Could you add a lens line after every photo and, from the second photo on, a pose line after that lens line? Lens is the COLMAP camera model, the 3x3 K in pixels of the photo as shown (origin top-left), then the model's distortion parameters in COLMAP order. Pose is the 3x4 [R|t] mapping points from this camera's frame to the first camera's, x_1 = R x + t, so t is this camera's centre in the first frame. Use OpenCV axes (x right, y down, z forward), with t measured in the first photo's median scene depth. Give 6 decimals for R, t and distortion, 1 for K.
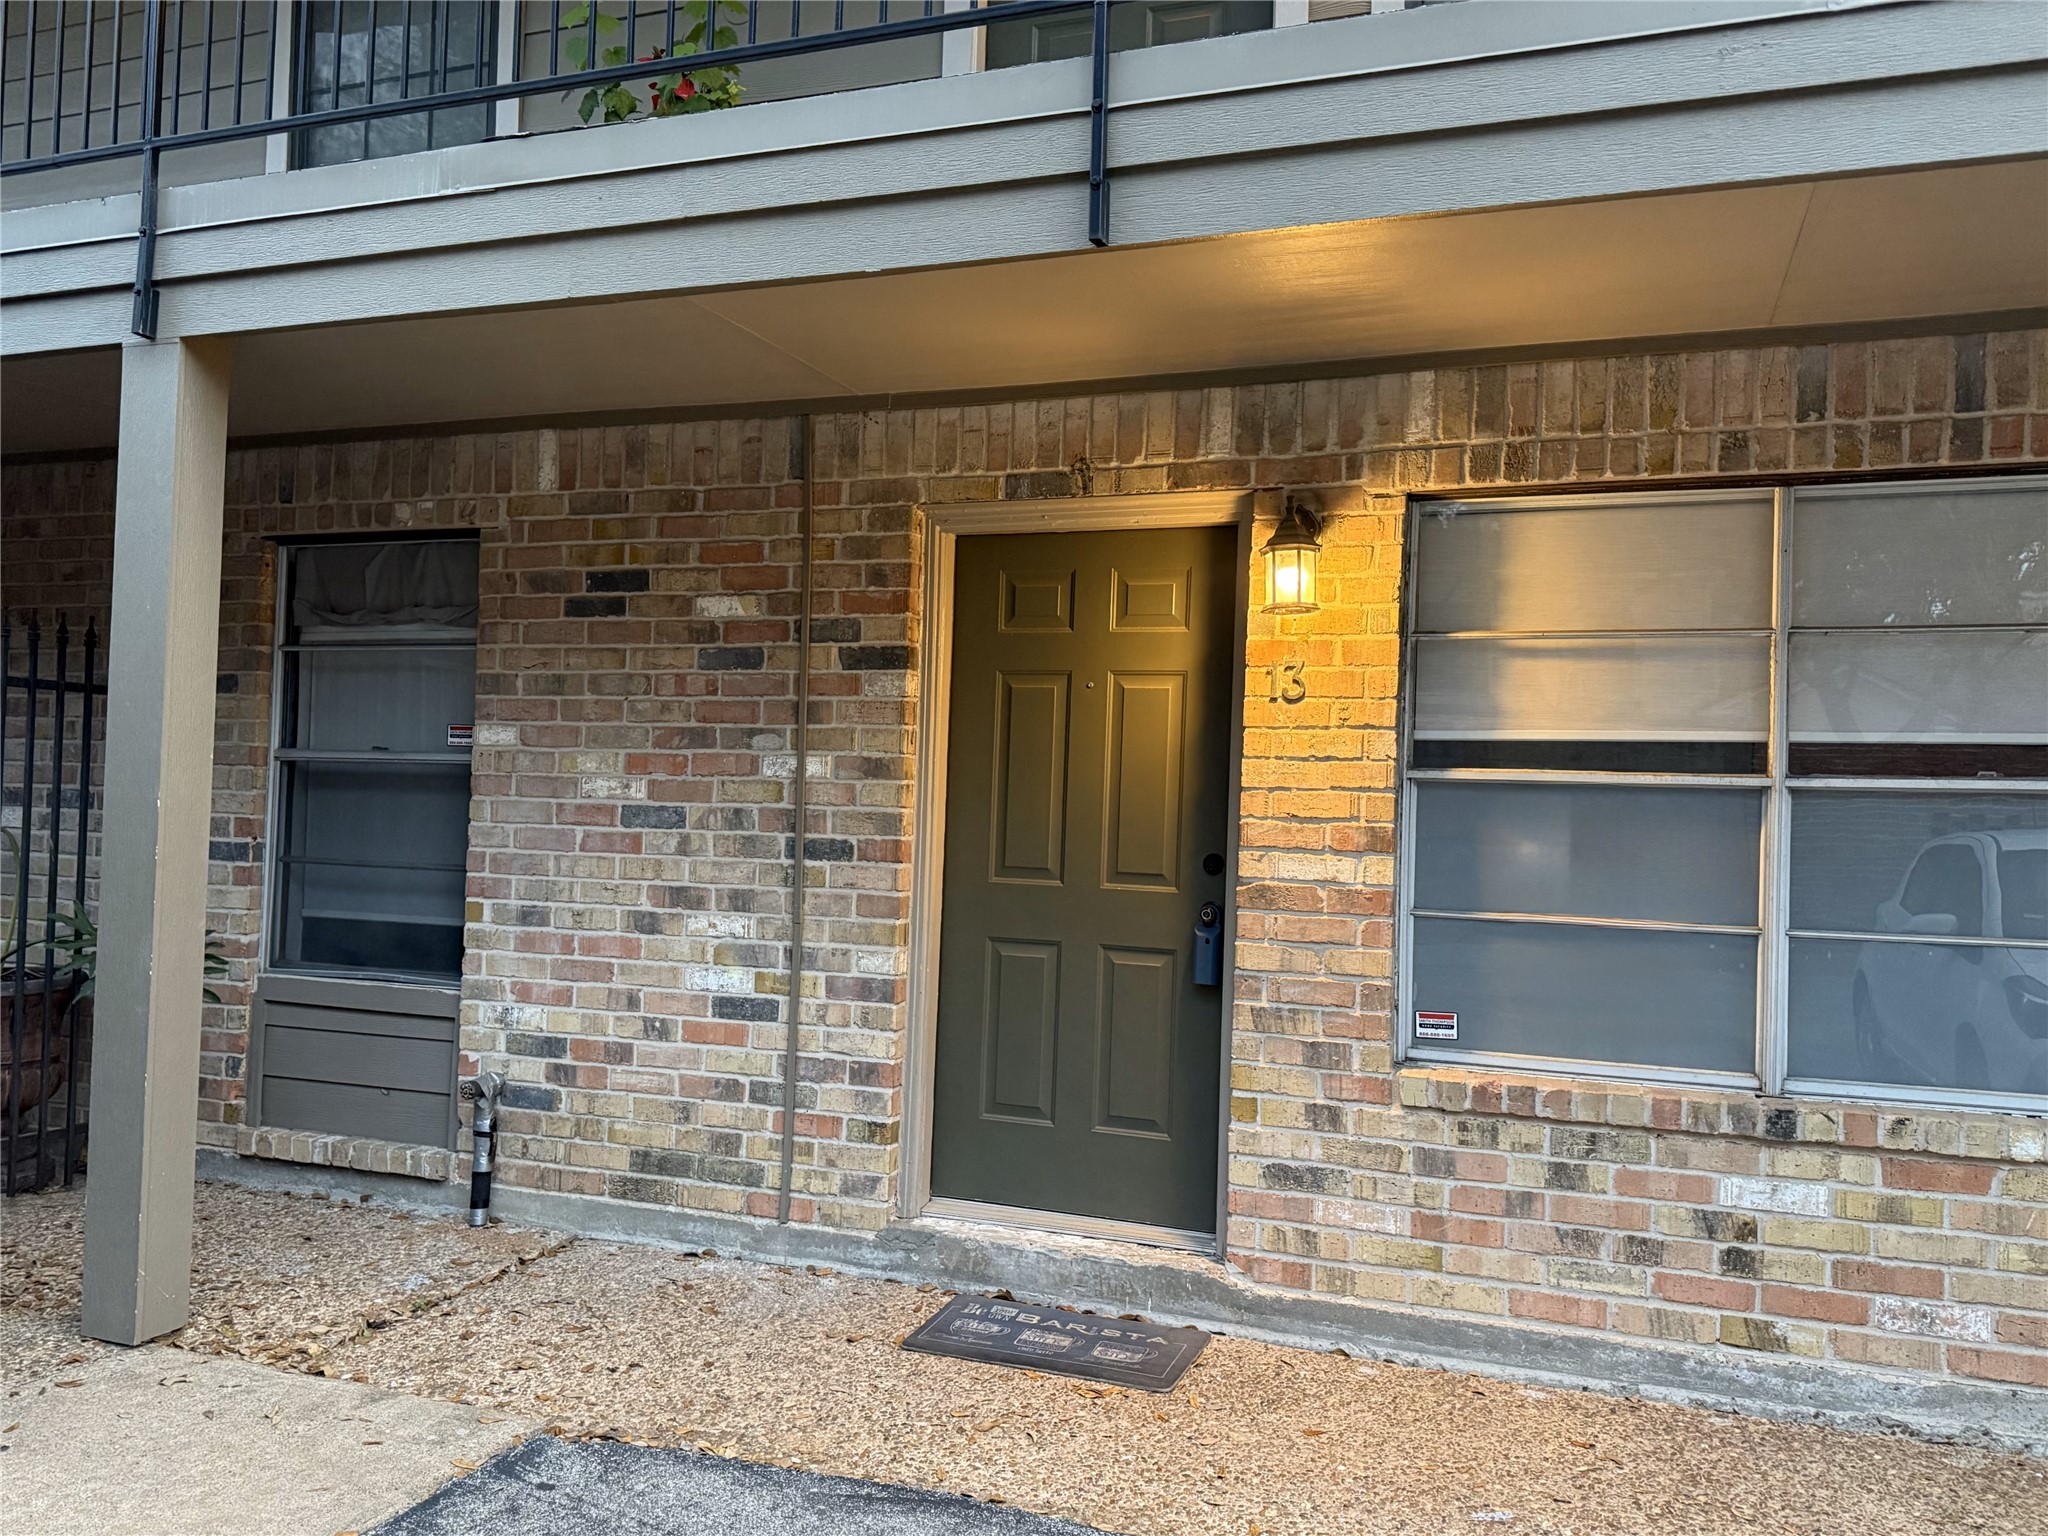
lens RADIAL K [[1534.2, 0, 1024.0], [0, 1534.2, 768.0], [0, 0, 1]] dist [0.001274, -0.003270]
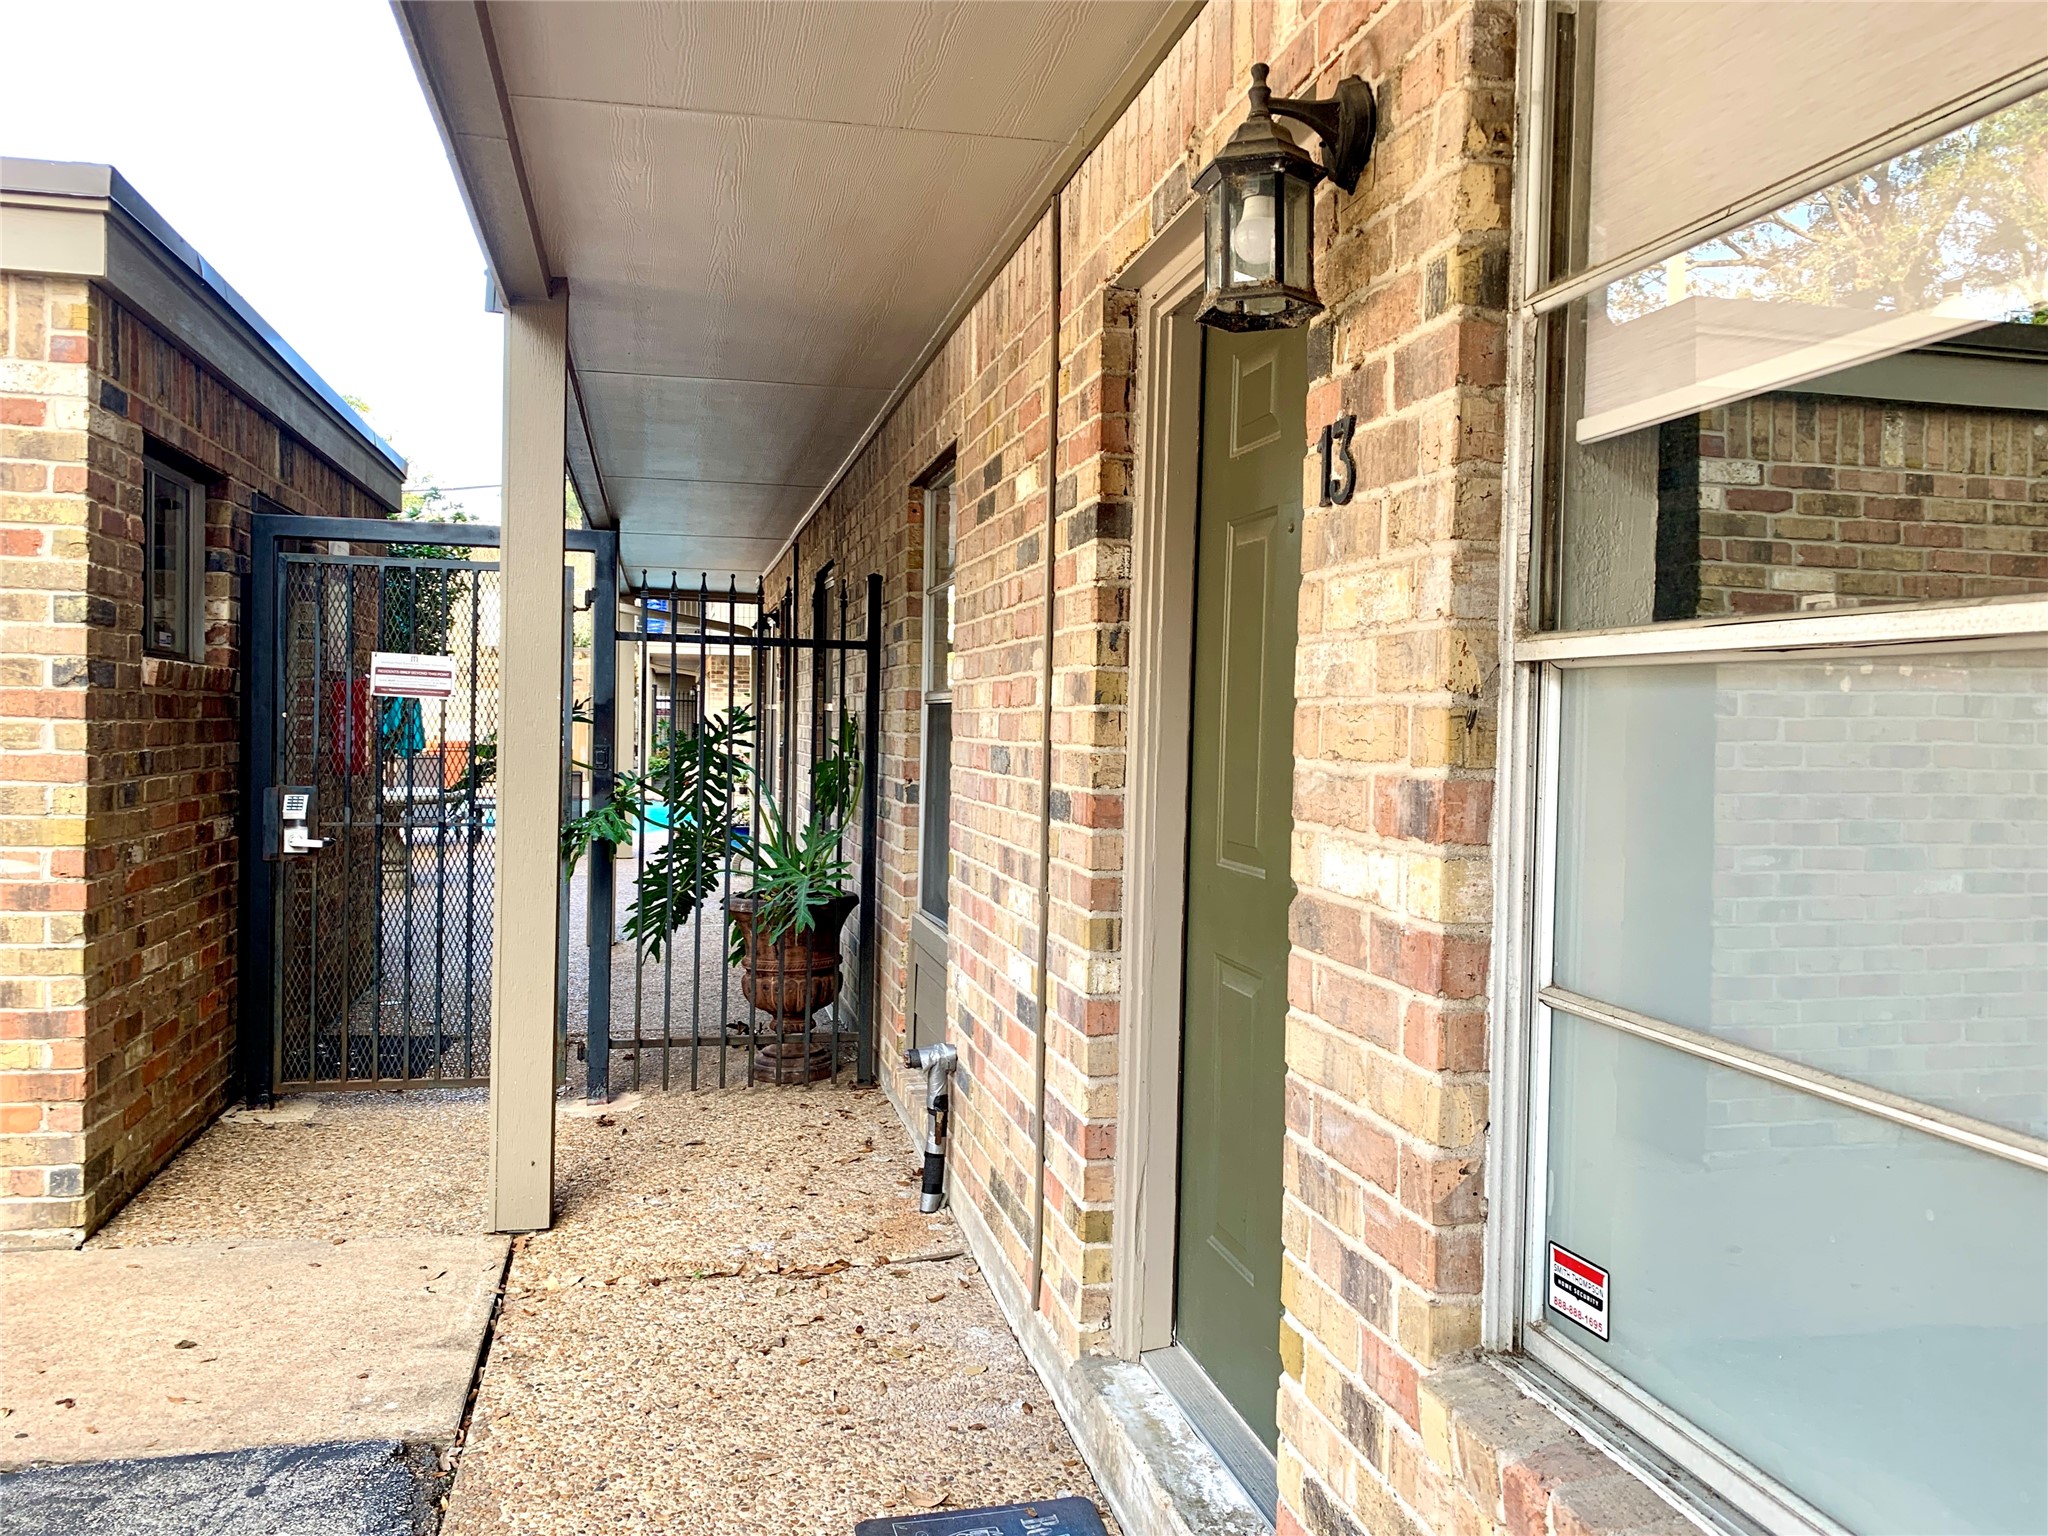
lens RADIAL K [[1534.2, 0, 1024.0], [0, 1534.2, 768.0], [0, 0, 1]] dist [0.001274, -0.003270]
pose [[0.542859, 0.004943, -0.839809, 0.518518], [0.019818, 0.999629, 0.018694, 0.025208], [0.839590, -0.026791, 0.542559, 0.674252]]
